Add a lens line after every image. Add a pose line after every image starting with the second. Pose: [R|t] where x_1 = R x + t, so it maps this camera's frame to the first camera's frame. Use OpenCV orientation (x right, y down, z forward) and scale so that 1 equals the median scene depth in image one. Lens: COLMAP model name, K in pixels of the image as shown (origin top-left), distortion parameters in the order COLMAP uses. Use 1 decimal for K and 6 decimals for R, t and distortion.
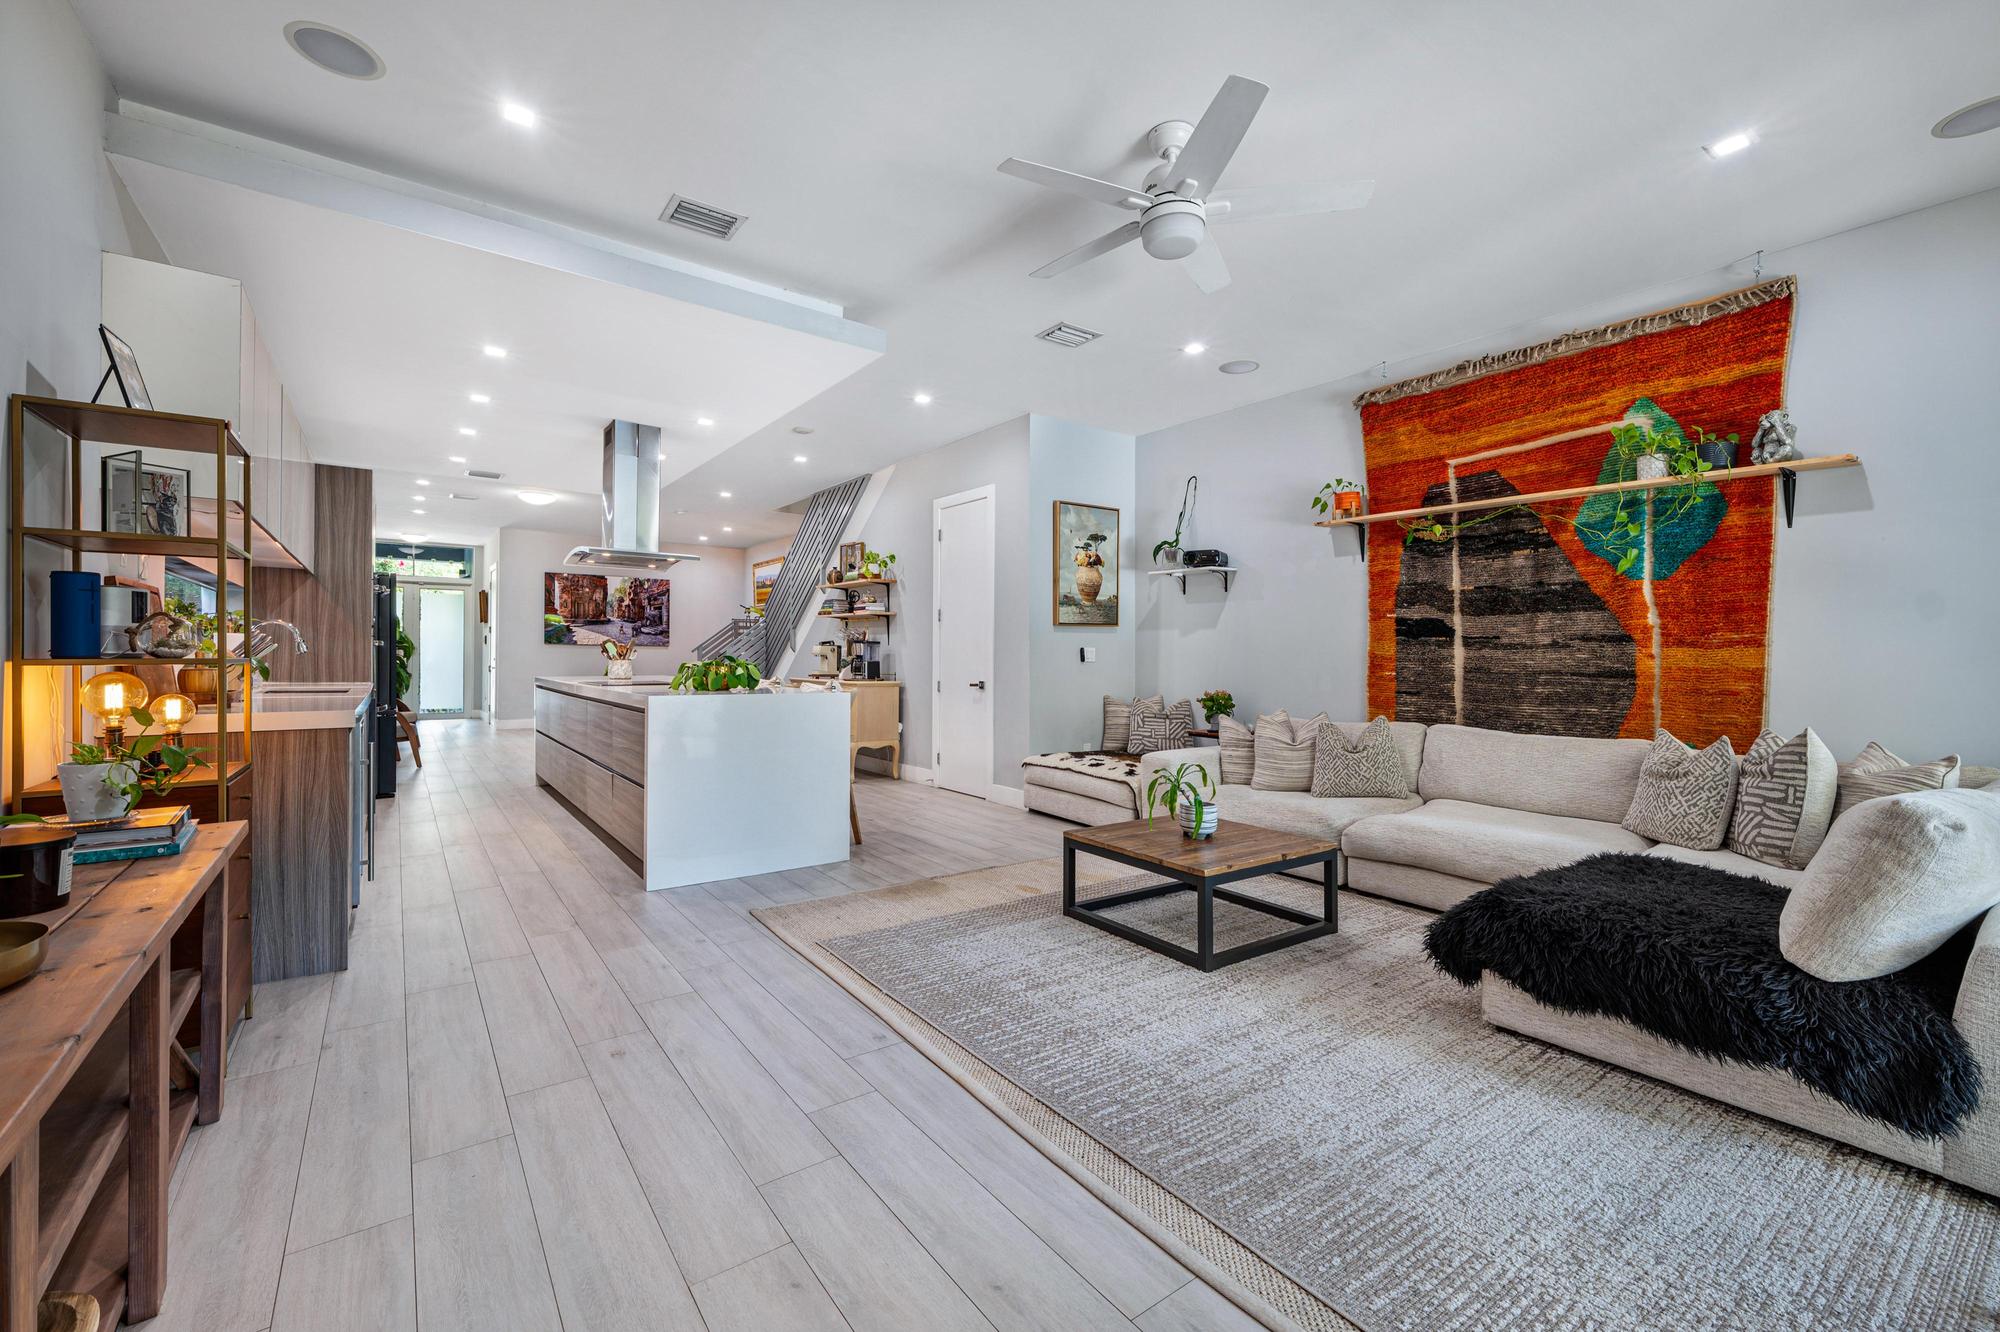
lens RADIAL K [[820.8, 0, 969.4], [0, 820.8, 663.1], [0, 0, 1]] dist [-0.000218, 0.001380]
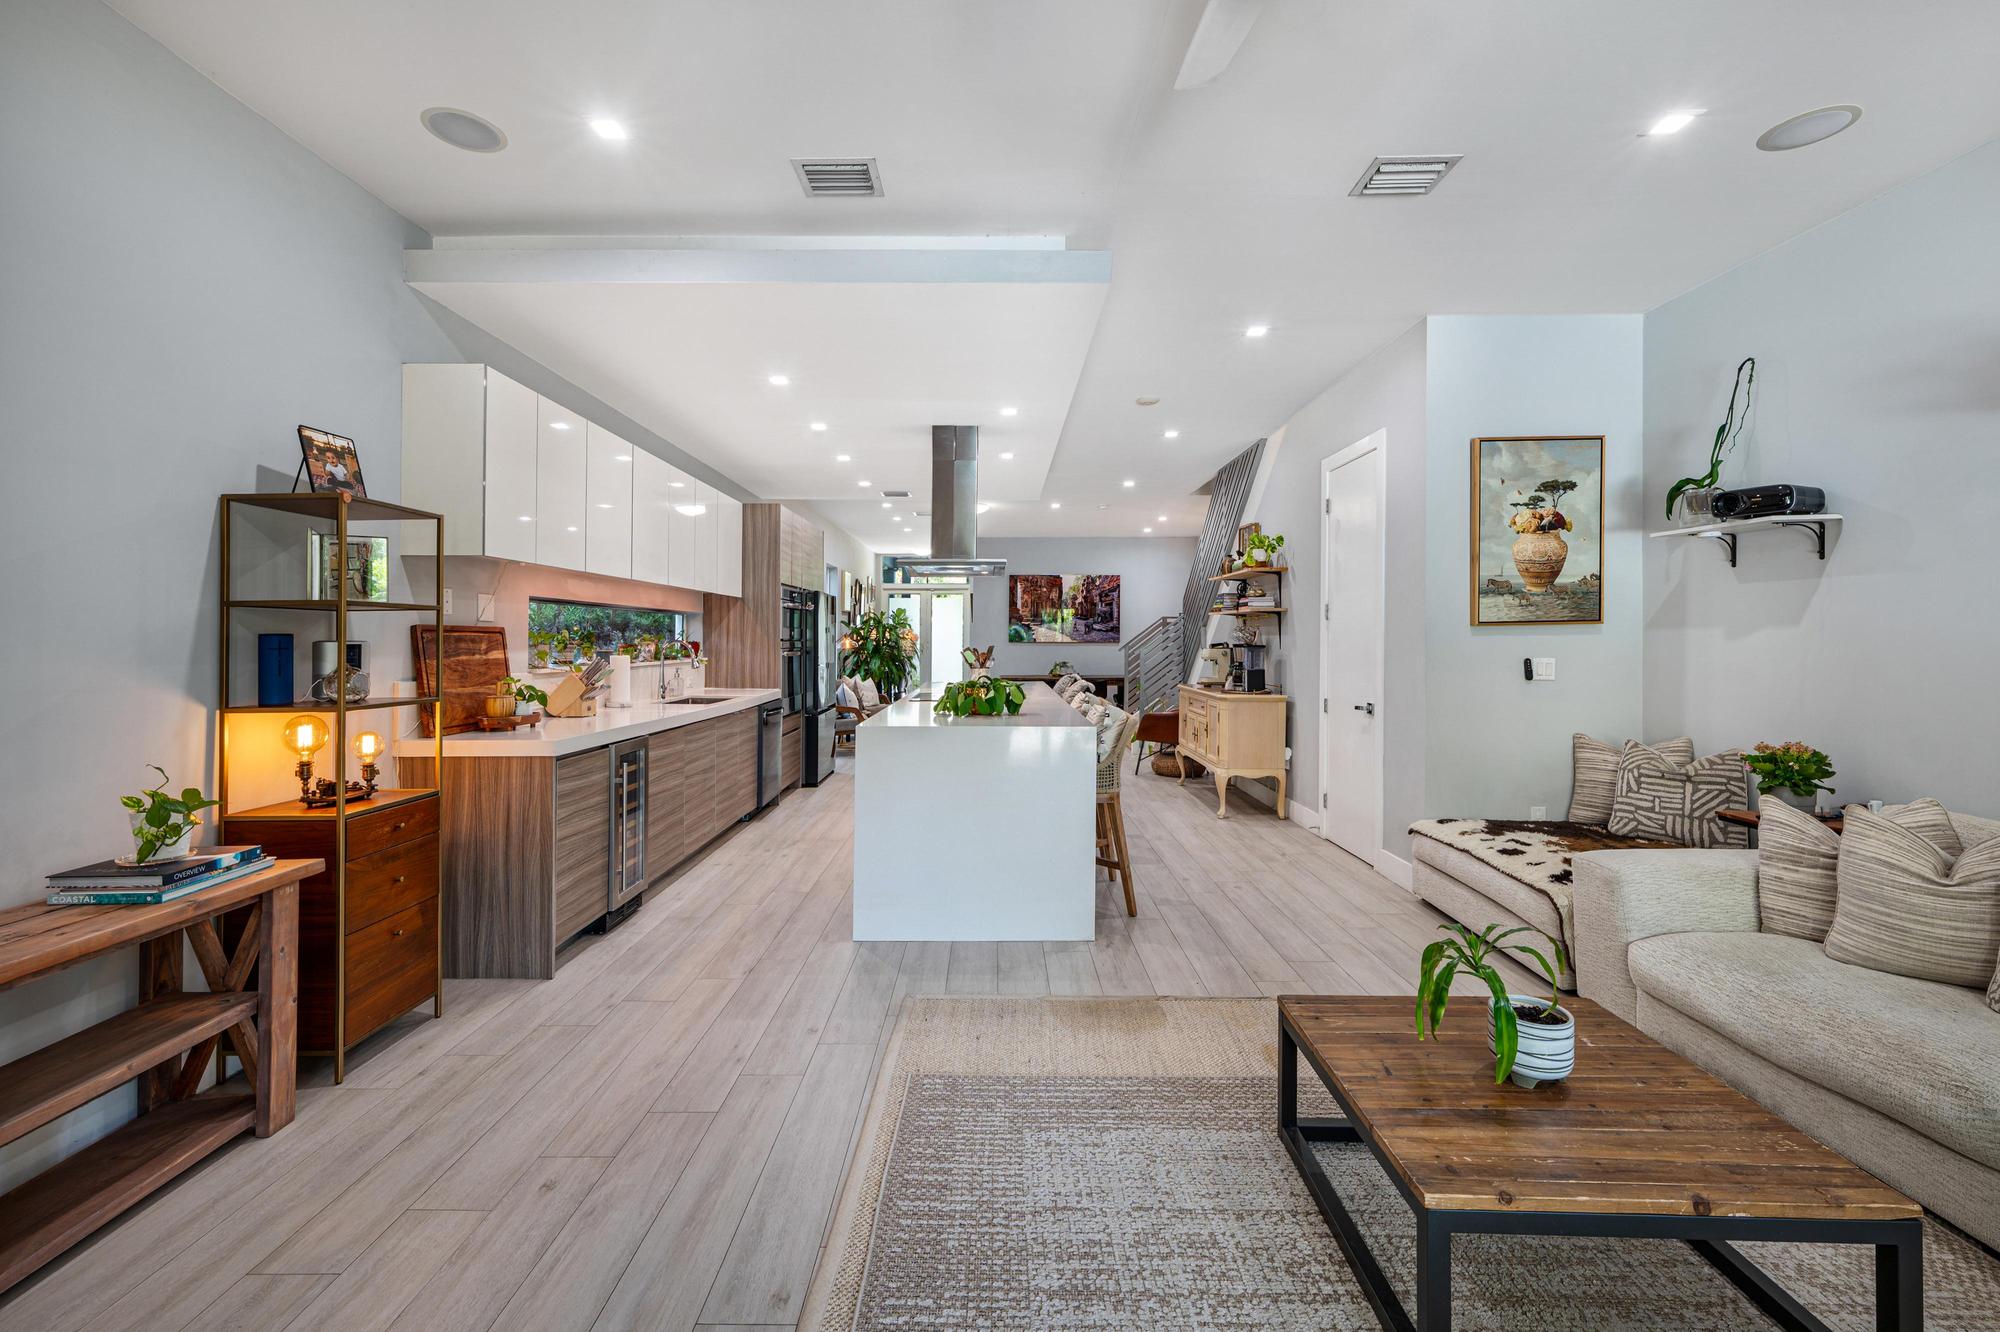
lens RADIAL K [[820.8, 0, 997.2], [0, 820.8, 649.1], [0, 0, 1]] dist [-0.000218, 0.001380]
pose [[0.814185, -0.004787, -0.580585, 0.176661], [0.006585, 0.999978, 0.000989, -0.030162], [0.580568, -0.004629, 0.814199, 0.232418]]
